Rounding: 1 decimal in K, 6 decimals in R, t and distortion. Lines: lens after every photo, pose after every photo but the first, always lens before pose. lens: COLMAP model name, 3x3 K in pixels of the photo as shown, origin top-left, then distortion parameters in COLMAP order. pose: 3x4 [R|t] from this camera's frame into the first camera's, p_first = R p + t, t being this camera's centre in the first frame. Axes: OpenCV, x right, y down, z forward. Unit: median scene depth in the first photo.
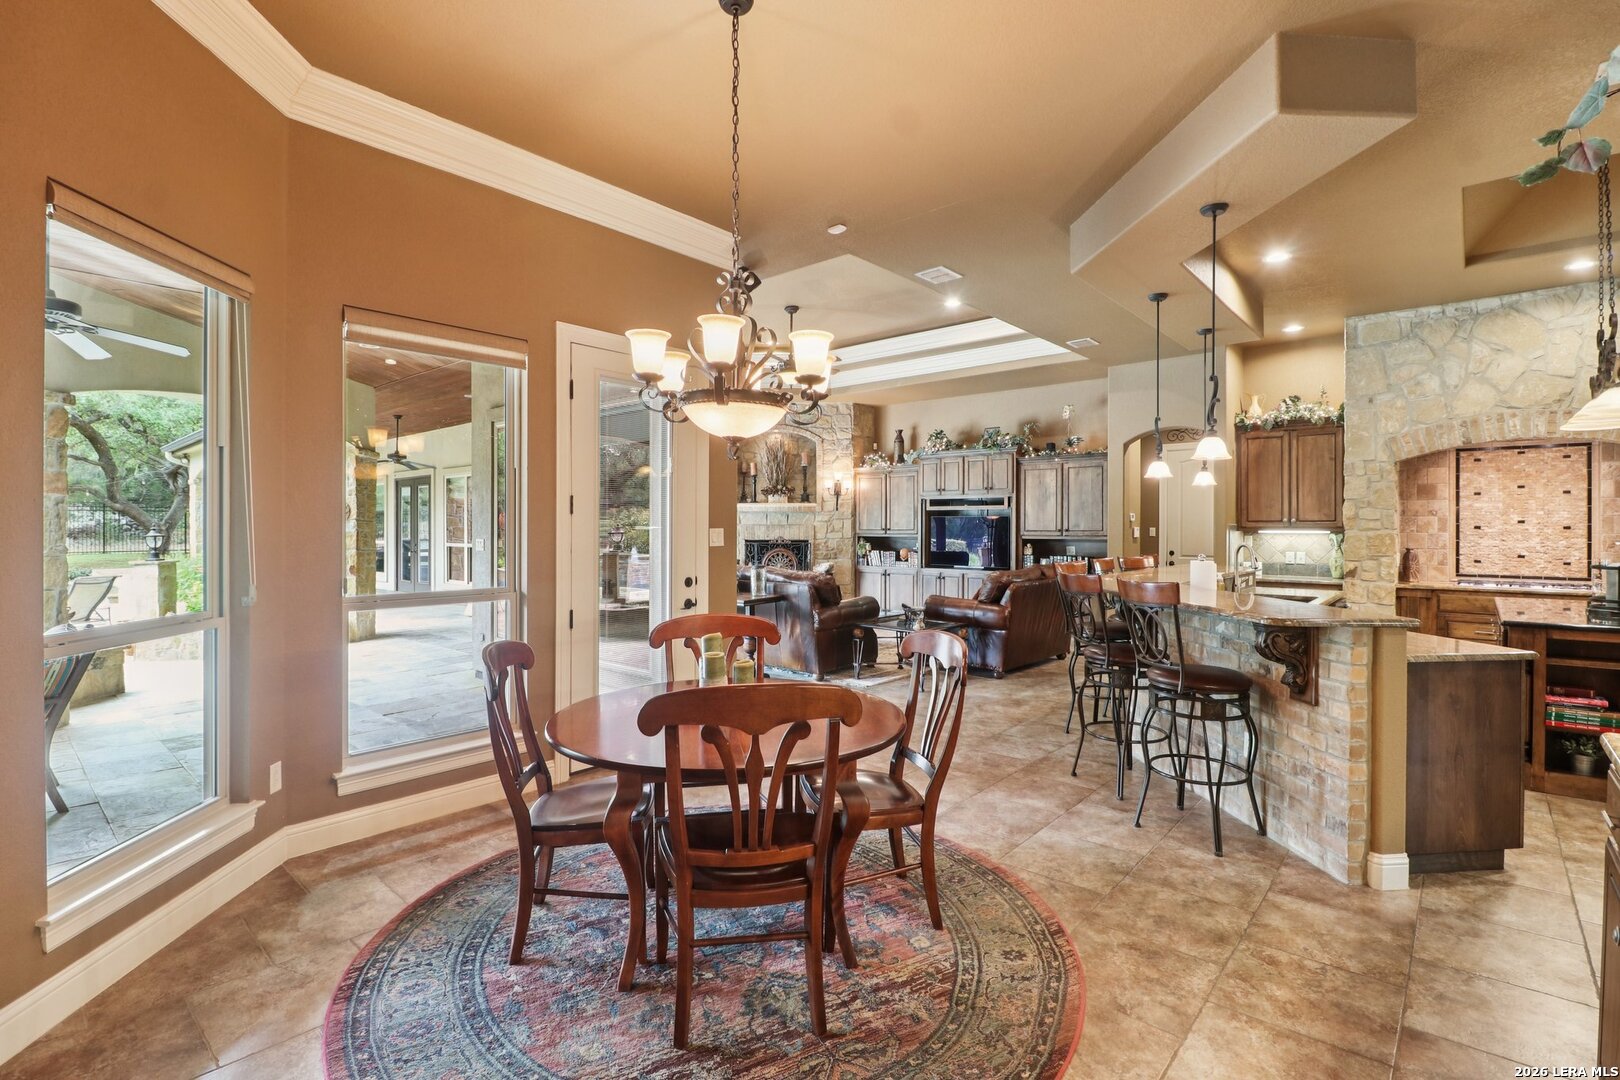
lens RADIAL K [[759.9, 0, 795.7], [0, 759.9, 531.2], [0, 0, 1]] dist [0.002291, -0.014759]
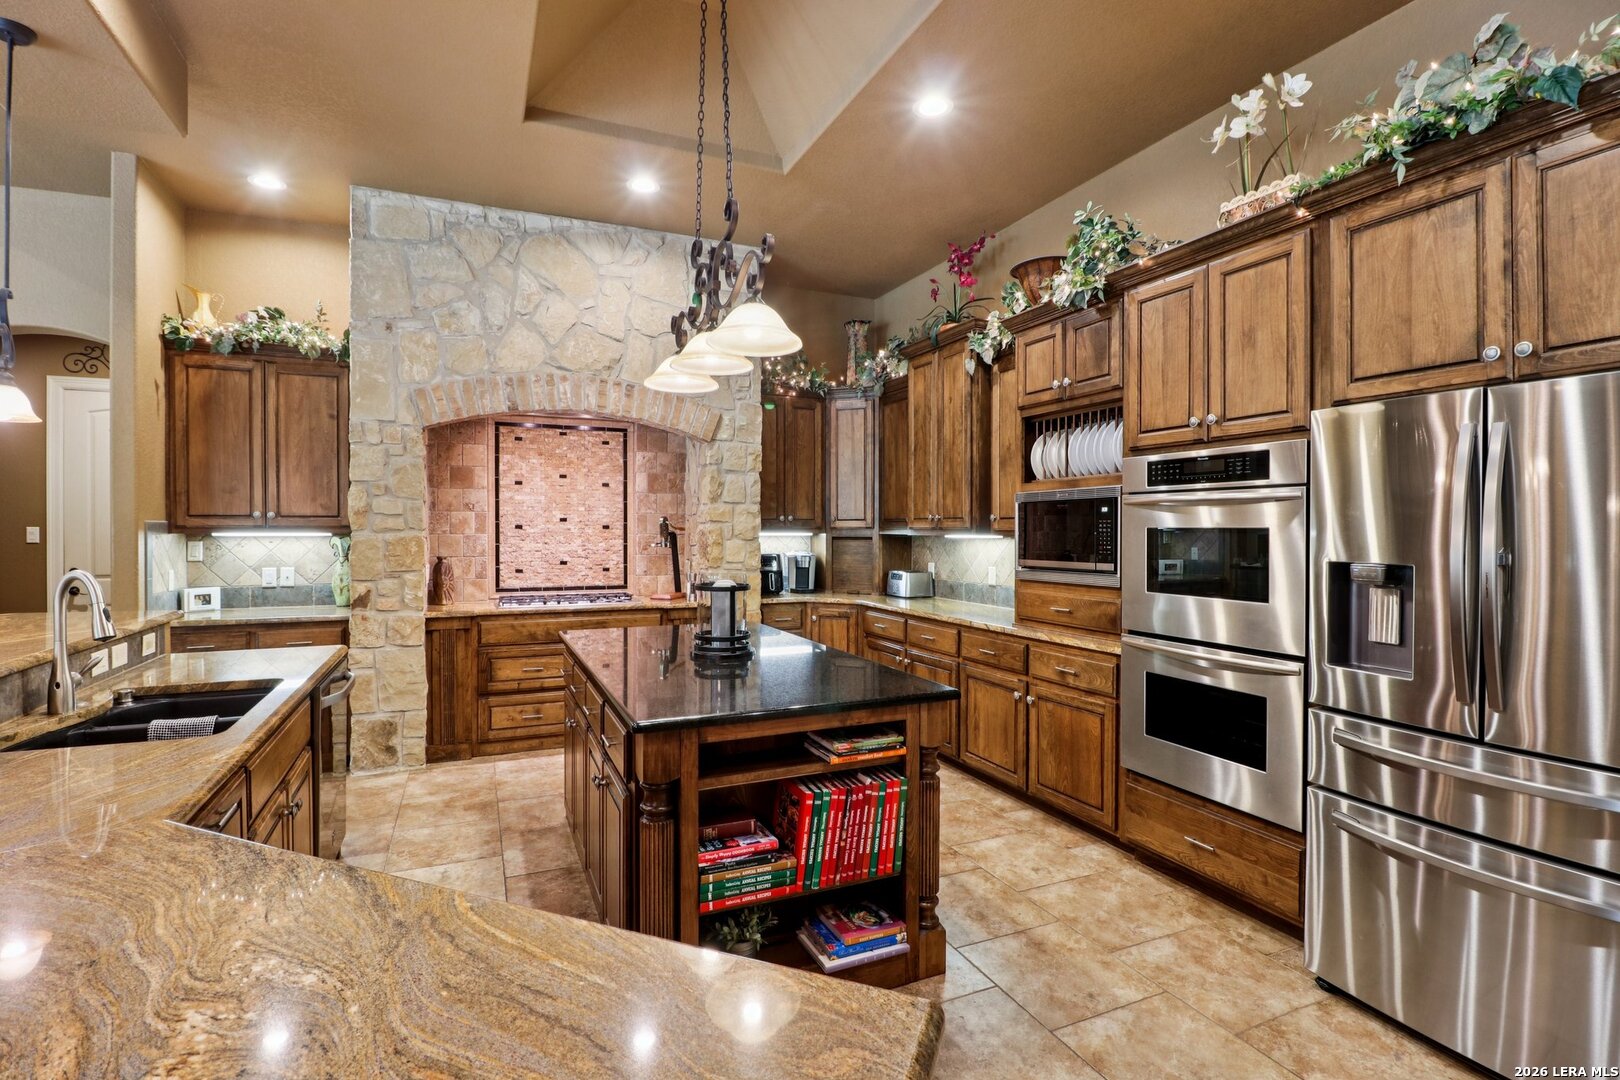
lens RADIAL K [[759.9, 0, 795.7], [0, 759.9, 531.2], [0, 0, 1]] dist [0.002291, -0.014759]
pose [[0.424441, -0.006583, 0.905432, 0.328795], [0.004030, 0.999977, 0.005381, -0.003588], [-0.905447, 0.001365, 0.424457, 0.423176]]
